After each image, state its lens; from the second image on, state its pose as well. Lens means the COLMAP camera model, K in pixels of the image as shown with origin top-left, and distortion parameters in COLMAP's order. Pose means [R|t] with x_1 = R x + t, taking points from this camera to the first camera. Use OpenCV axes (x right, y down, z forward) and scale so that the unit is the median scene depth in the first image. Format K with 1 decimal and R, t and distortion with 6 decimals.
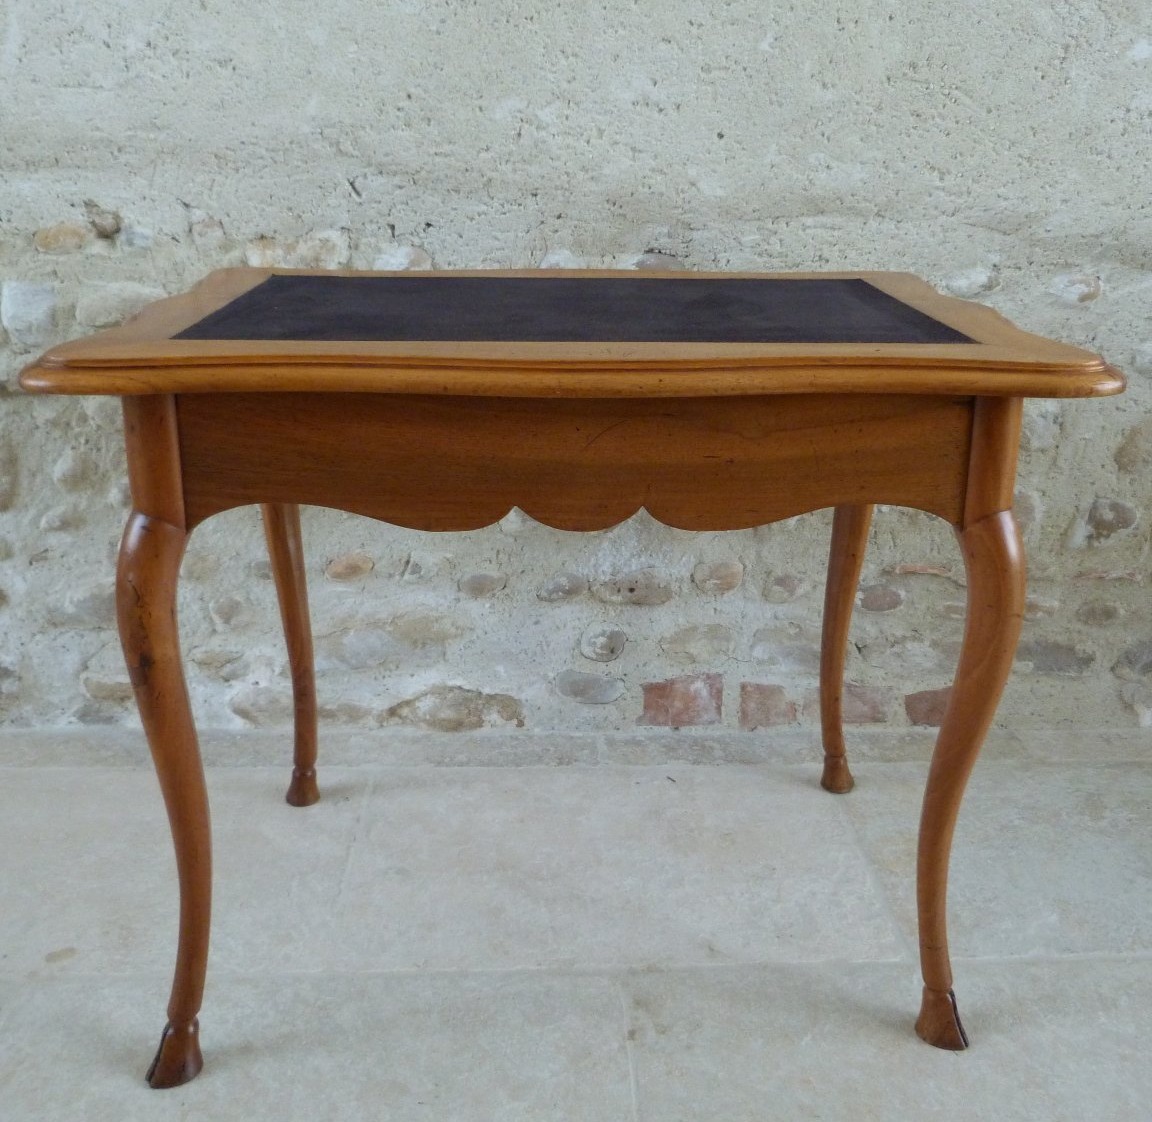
lens RADIAL K [[1197.5, 0, 601.1], [0, 1197.5, 521.3], [0, 0, 1]] dist [-0.030832, 0.000000]
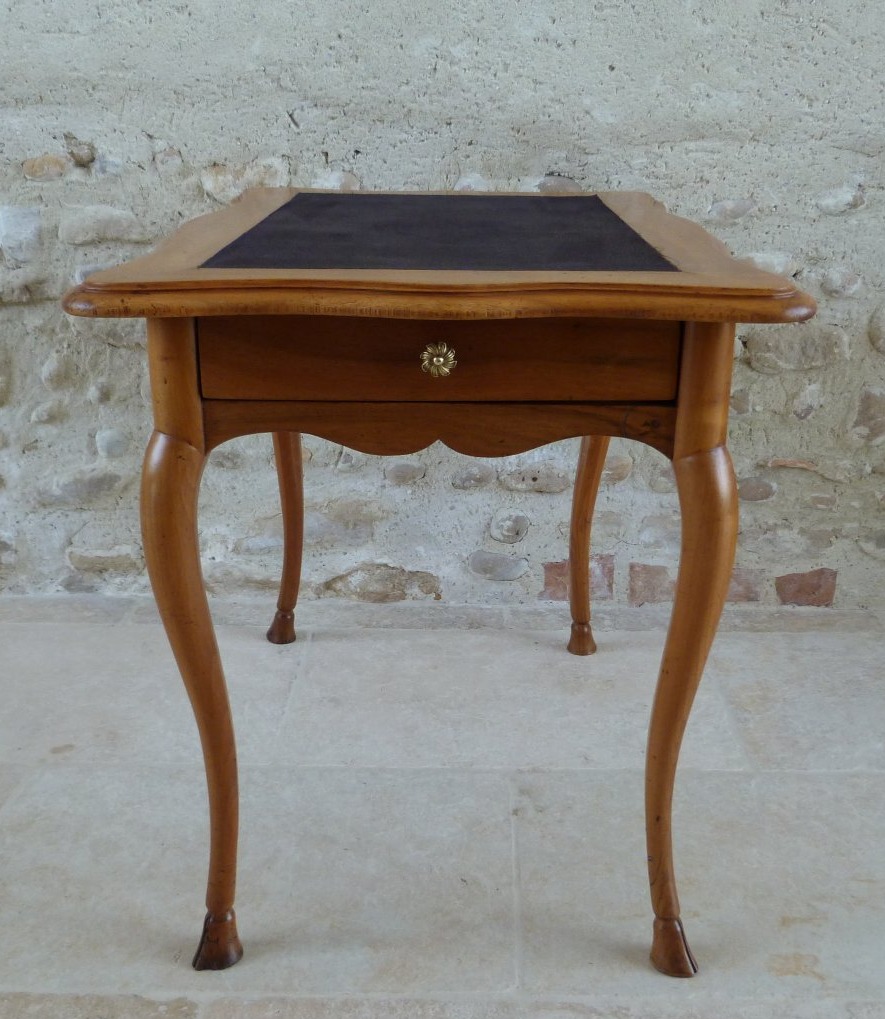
lens RADIAL K [[1199.0, 0, 467.4], [0, 1199.0, 599.7], [0, 0, 1]] dist [-0.032694, 0.000000]
pose [[0.997842, 0.013516, -0.064250, 0.041114], [-0.007441, 0.995556, 0.093874, 0.072565], [0.065234, -0.093193, 0.993509, -0.174999]]
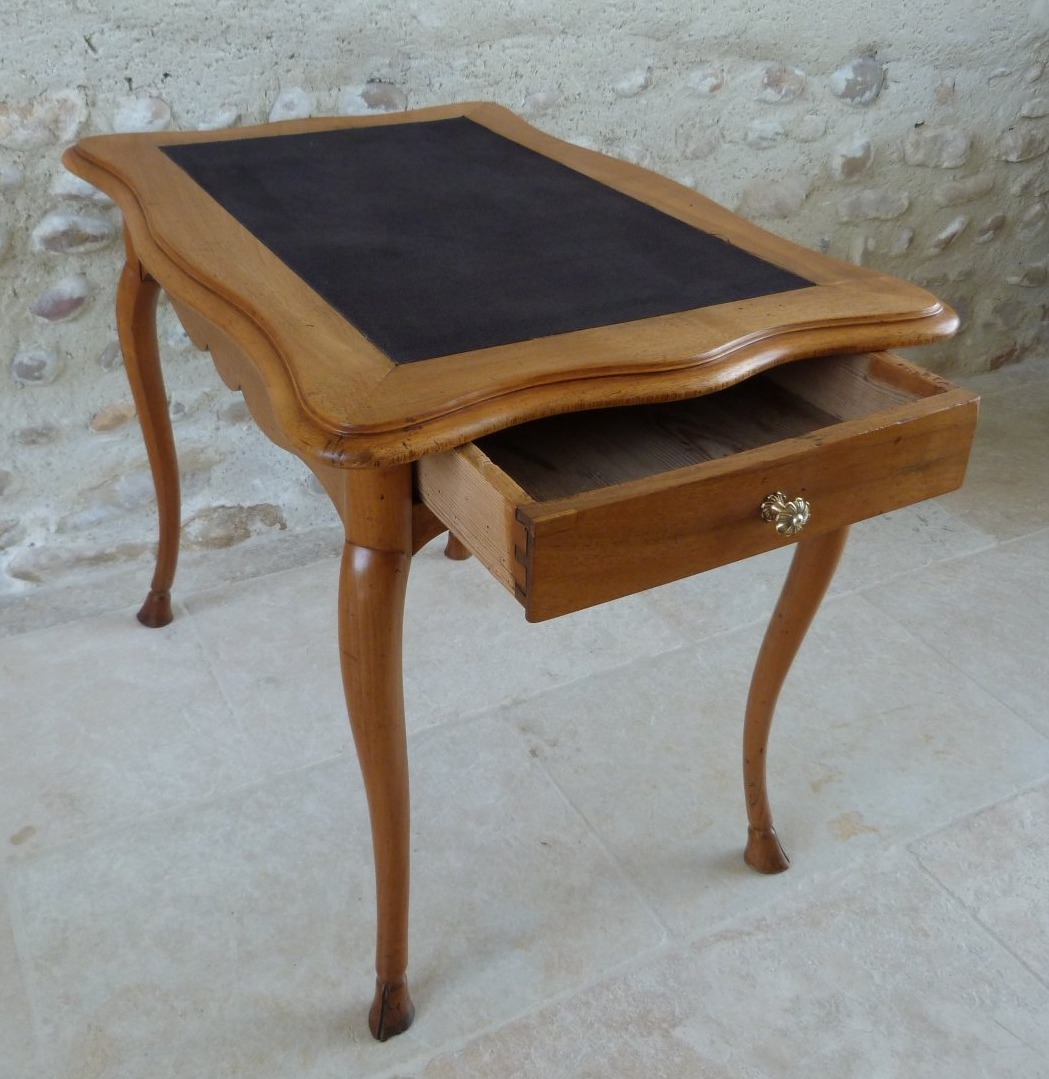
lens RADIAL K [[1191.7, 0, 475.6], [0, 1191.7, 499.8], [0, 0, 1]] dist [-0.034971, 0.000000]
pose [[0.914777, -0.205845, 0.347578, -0.324701], [0.123042, 0.961528, 0.245612, -0.117207], [-0.384764, -0.181913, 0.904911, -0.062803]]
